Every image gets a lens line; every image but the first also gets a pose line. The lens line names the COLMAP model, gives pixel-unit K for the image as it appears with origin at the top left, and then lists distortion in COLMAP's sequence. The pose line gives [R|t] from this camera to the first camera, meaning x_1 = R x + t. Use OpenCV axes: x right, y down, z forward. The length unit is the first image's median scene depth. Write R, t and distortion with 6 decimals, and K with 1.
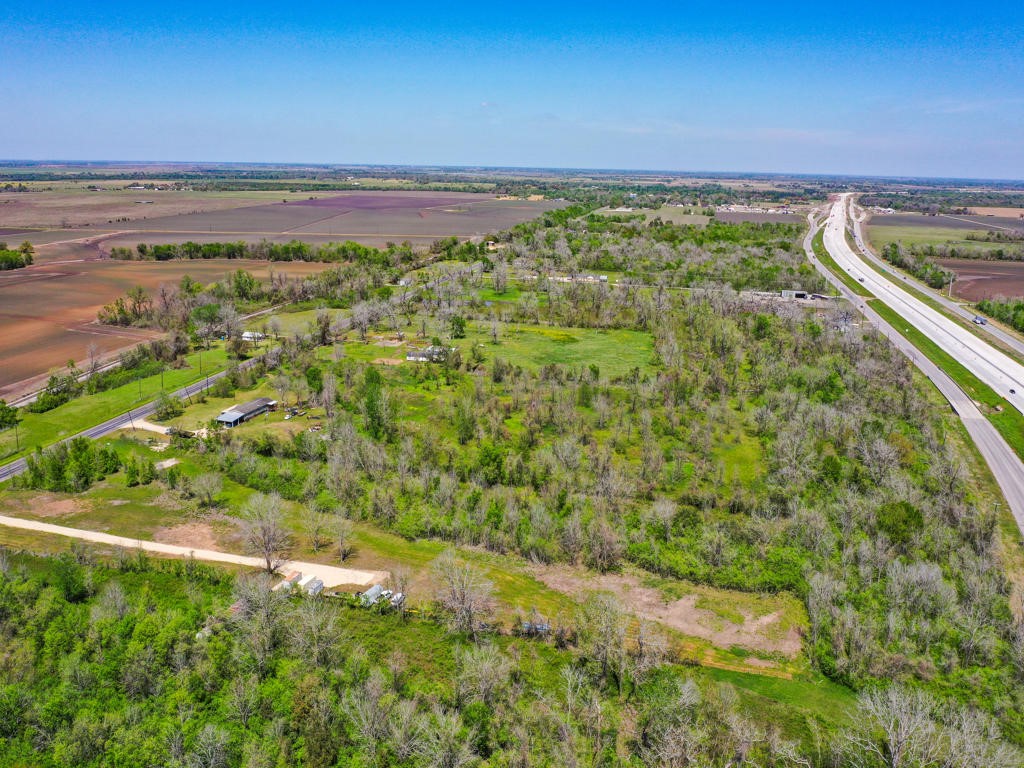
lens RADIAL K [[804.4, 0, 510.1], [0, 804.4, 387.1], [0, 0, 1]] dist [-0.017307, -0.001594]
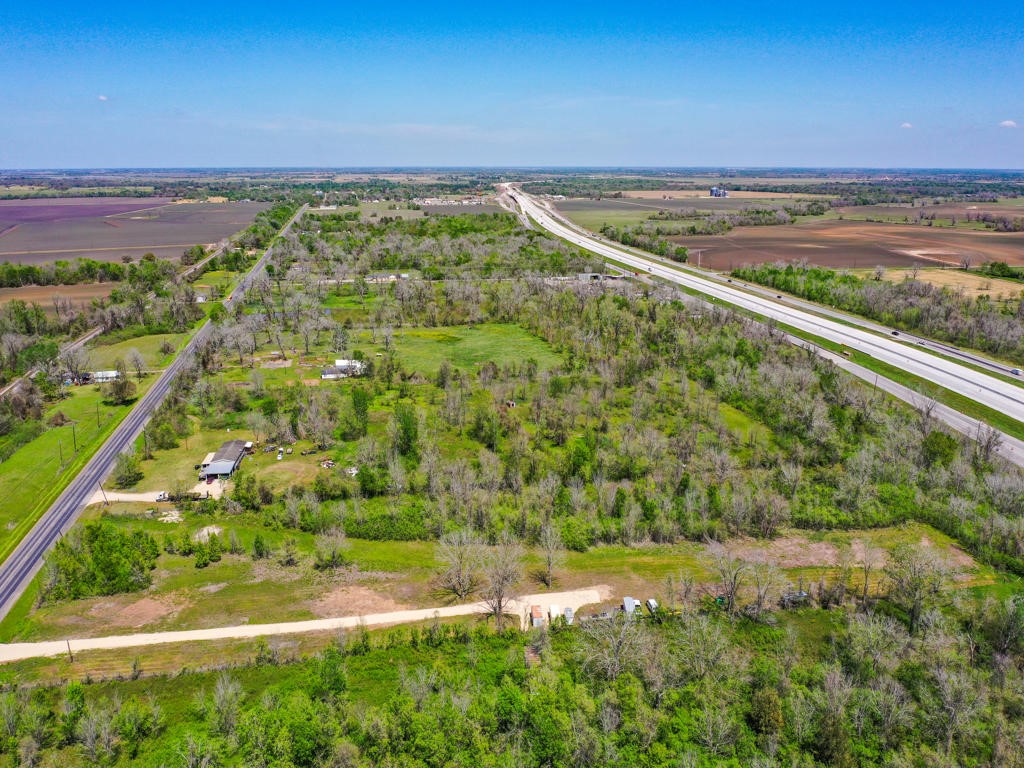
lens RADIAL K [[804.4, 0, 512.2], [0, 804.4, 380.7], [0, 0, 1]] dist [-0.017307, -0.001594]
pose [[0.904703, -0.131198, 0.405339, -0.393388], [0.132239, 0.990888, 0.025572, -0.034149], [-0.405001, 0.030467, 0.913809, 0.096988]]
